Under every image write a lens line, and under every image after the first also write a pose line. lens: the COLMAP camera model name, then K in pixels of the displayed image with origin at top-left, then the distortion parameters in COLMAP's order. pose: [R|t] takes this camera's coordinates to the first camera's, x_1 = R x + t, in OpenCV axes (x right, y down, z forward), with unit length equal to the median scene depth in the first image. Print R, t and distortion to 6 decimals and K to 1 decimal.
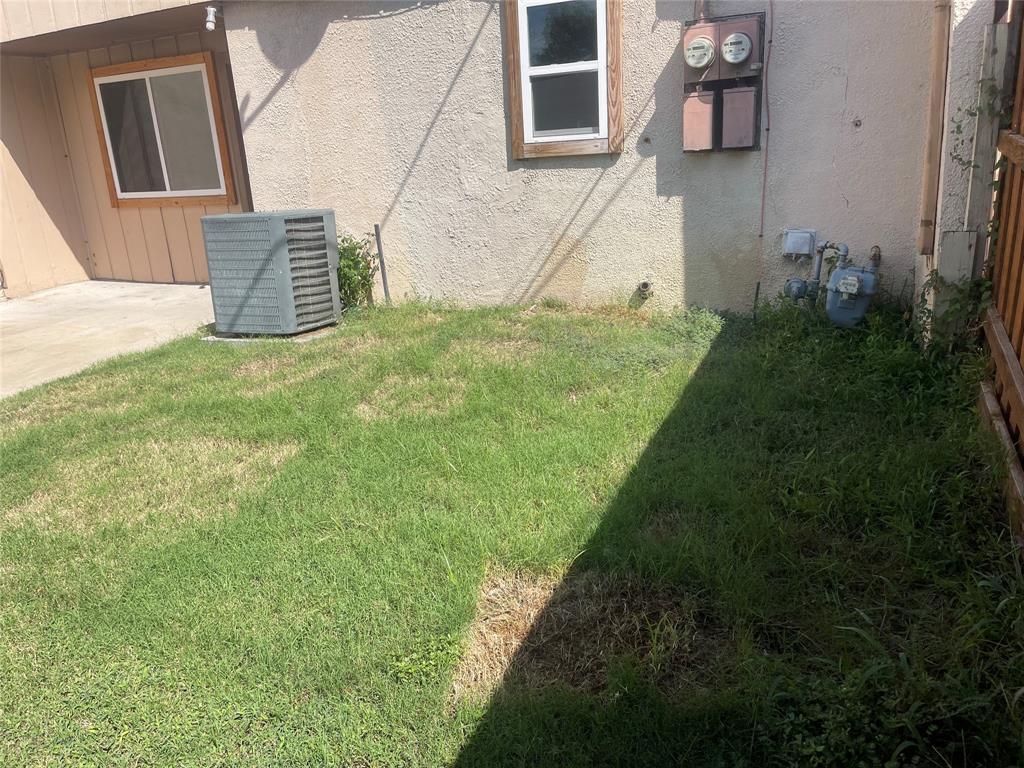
lens RADIAL K [[769.0, 0, 505.3], [0, 769.0, 378.5], [0, 0, 1]] dist [0.063610, -0.089781]
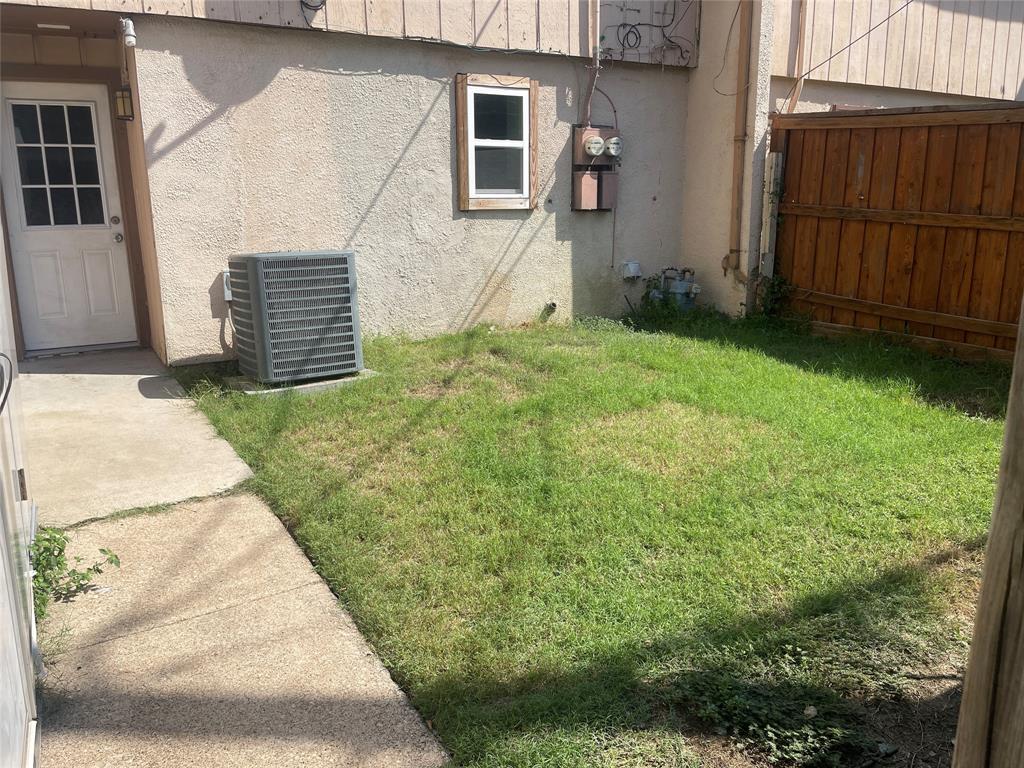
lens RADIAL K [[769.0, 0, 510.1], [0, 769.0, 381.8], [0, 0, 1]] dist [0.063610, -0.089781]
pose [[0.591049, -0.128308, 0.796365, -0.998923], [0.205473, 0.978649, 0.005178, -0.010689], [-0.780027, 0.160571, 0.604794, 0.262508]]
